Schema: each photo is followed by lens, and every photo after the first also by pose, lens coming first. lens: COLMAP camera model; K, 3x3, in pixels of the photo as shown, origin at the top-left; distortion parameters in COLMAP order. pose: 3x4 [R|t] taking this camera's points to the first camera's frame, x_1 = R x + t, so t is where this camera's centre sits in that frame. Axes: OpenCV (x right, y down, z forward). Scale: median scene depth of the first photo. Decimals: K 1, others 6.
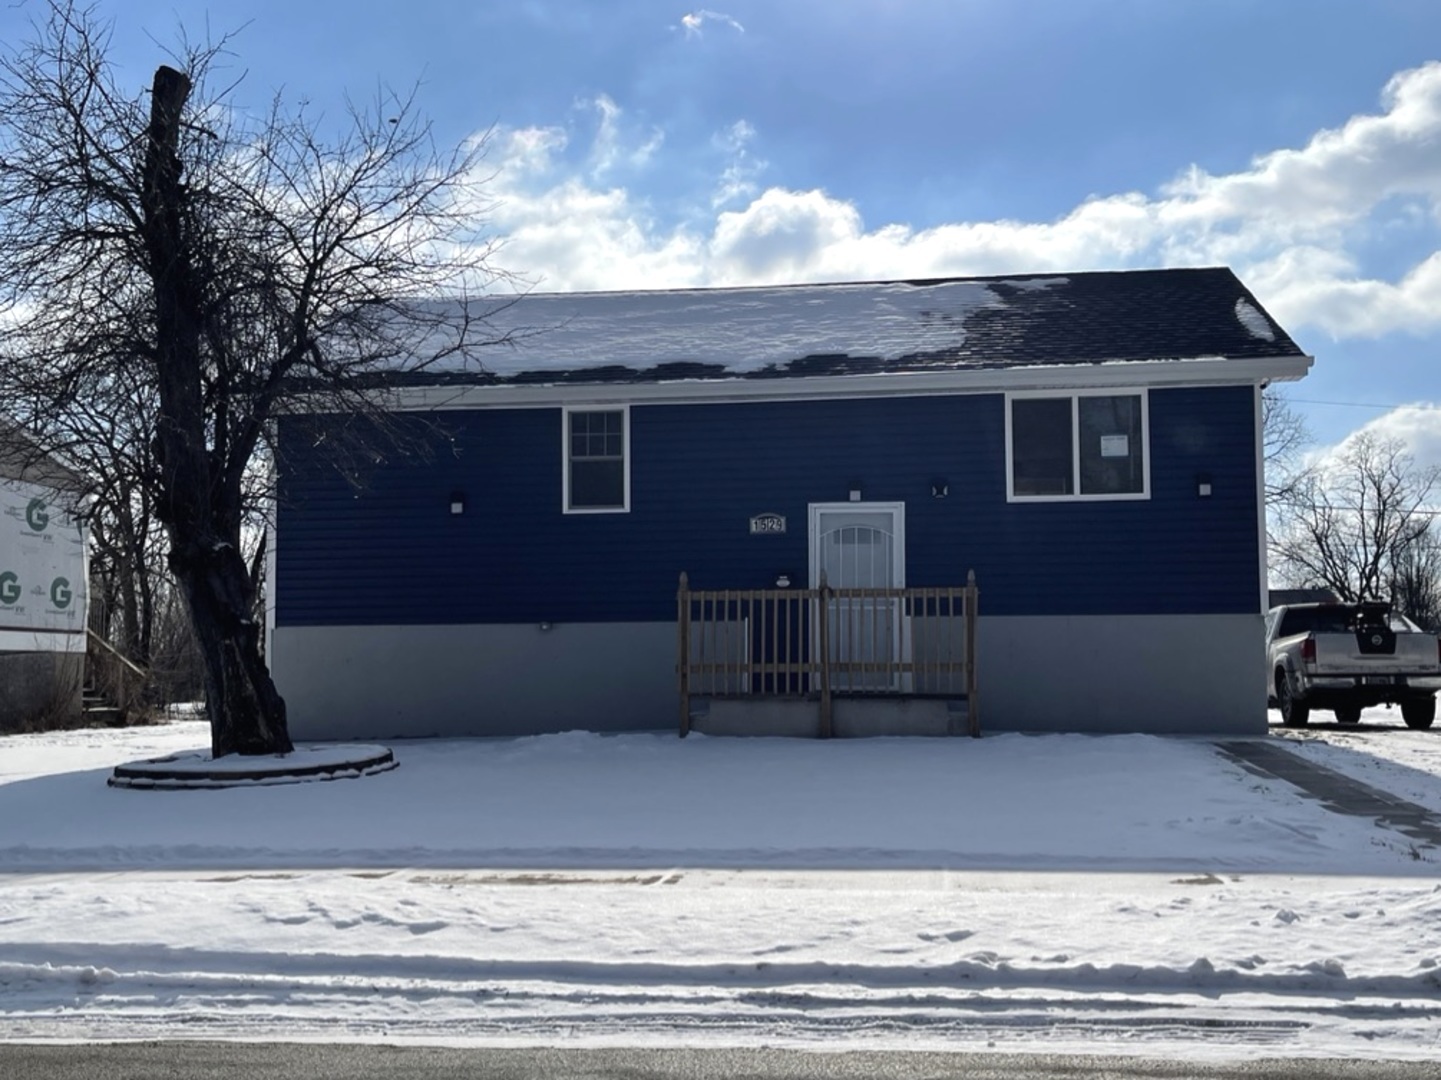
lens RADIAL K [[1516.3, 0, 735.3], [0, 1516.3, 564.1], [0, 0, 1]] dist [0.069310, 0.000000]
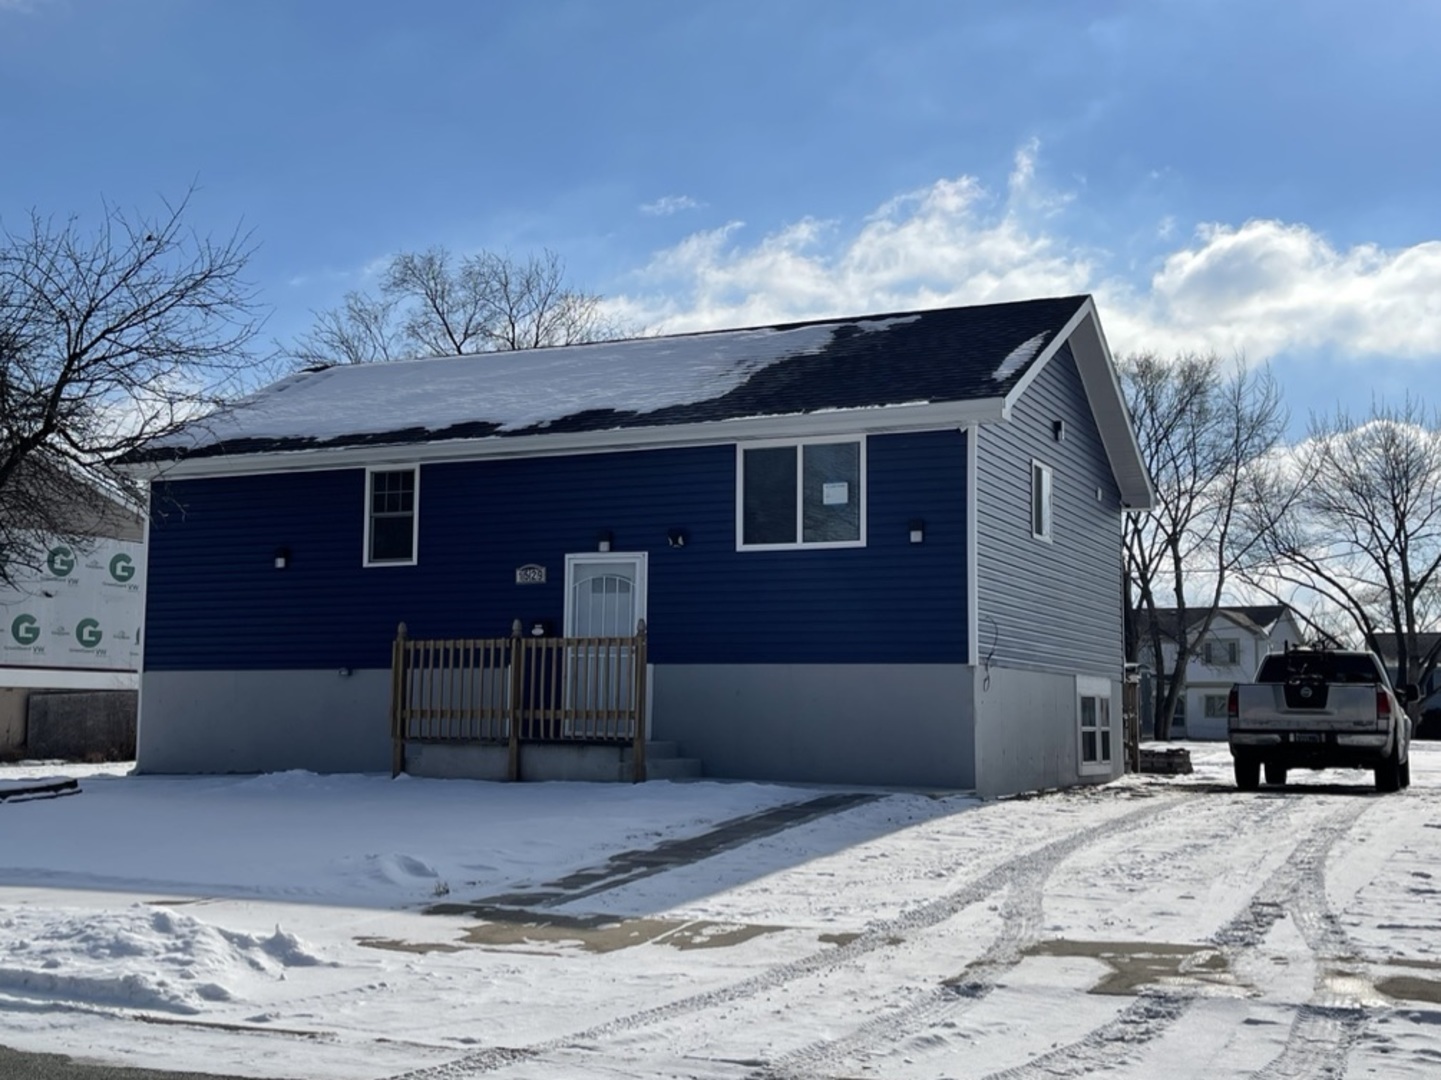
lens RADIAL K [[1650.9, 0, 713.4], [0, 1650.9, 503.0], [0, 0, 1]] dist [0.034107, 0.000000]
pose [[0.958676, -0.022021, -0.283647, 0.466614], [0.005563, 0.998260, -0.058700, -0.008379], [0.284446, 0.054696, 0.957130, -0.051025]]
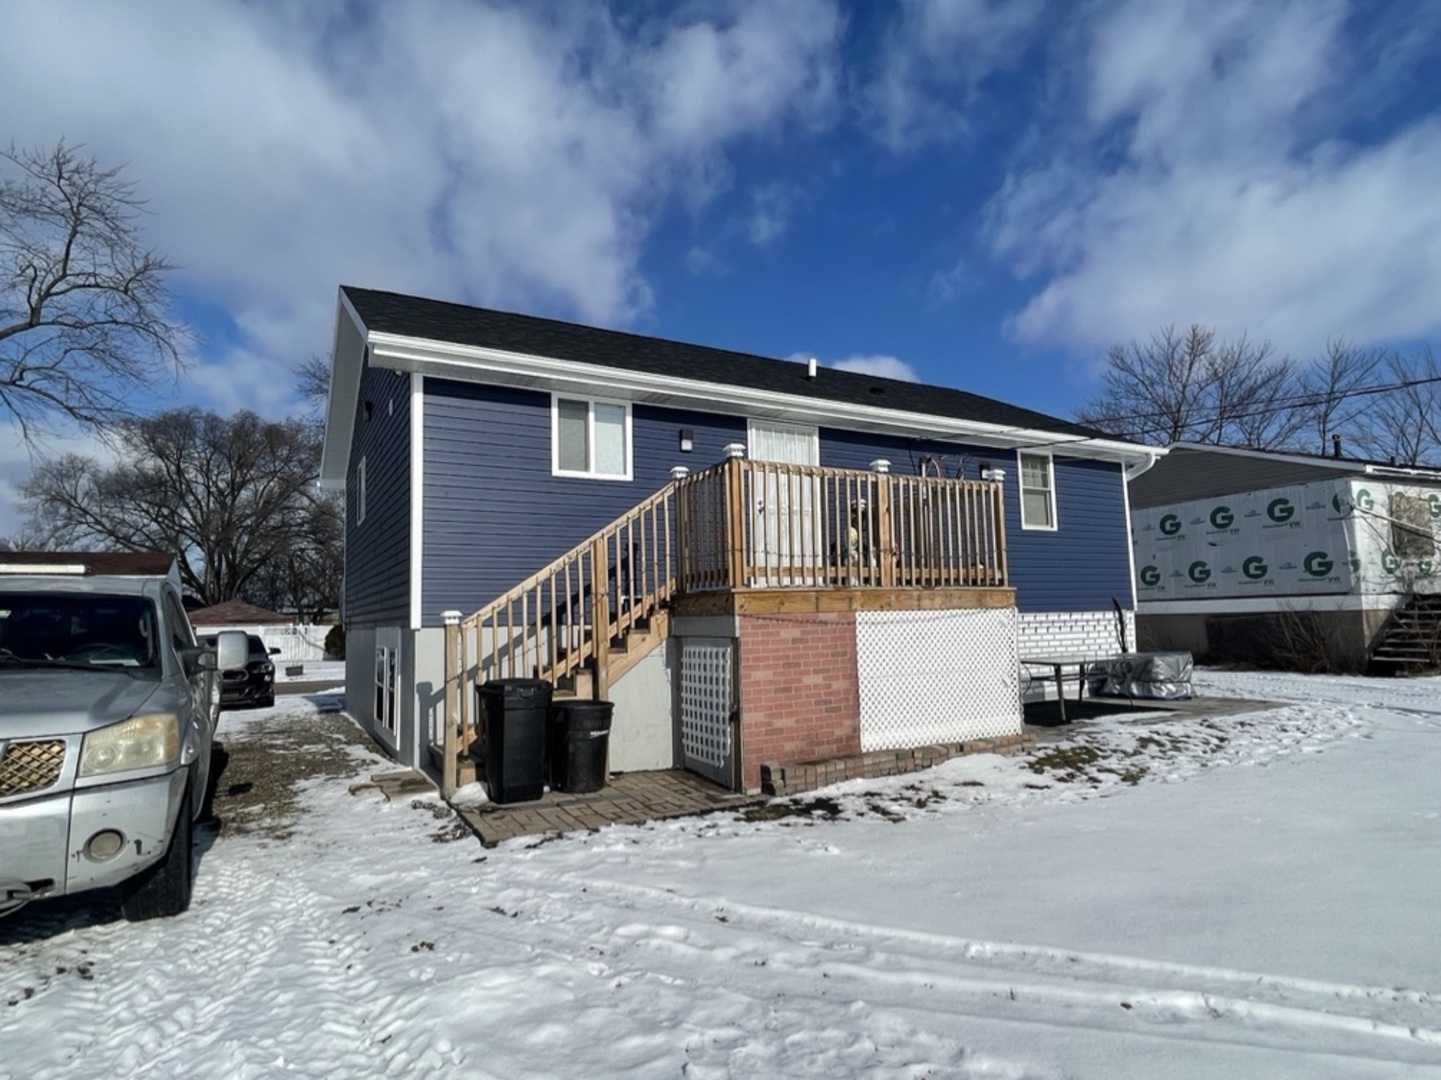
lens RADIAL K [[785.9, 0, 716.6], [0, 785.9, 549.6], [0, 0, 1]] dist [0.001877, 0.000097]
pose [[-0.780129, -0.044090, -0.624063, 0.556009], [0.060471, 0.987529, -0.145363, 0.112084], [0.622689, -0.151139, -0.767734, 1.886757]]
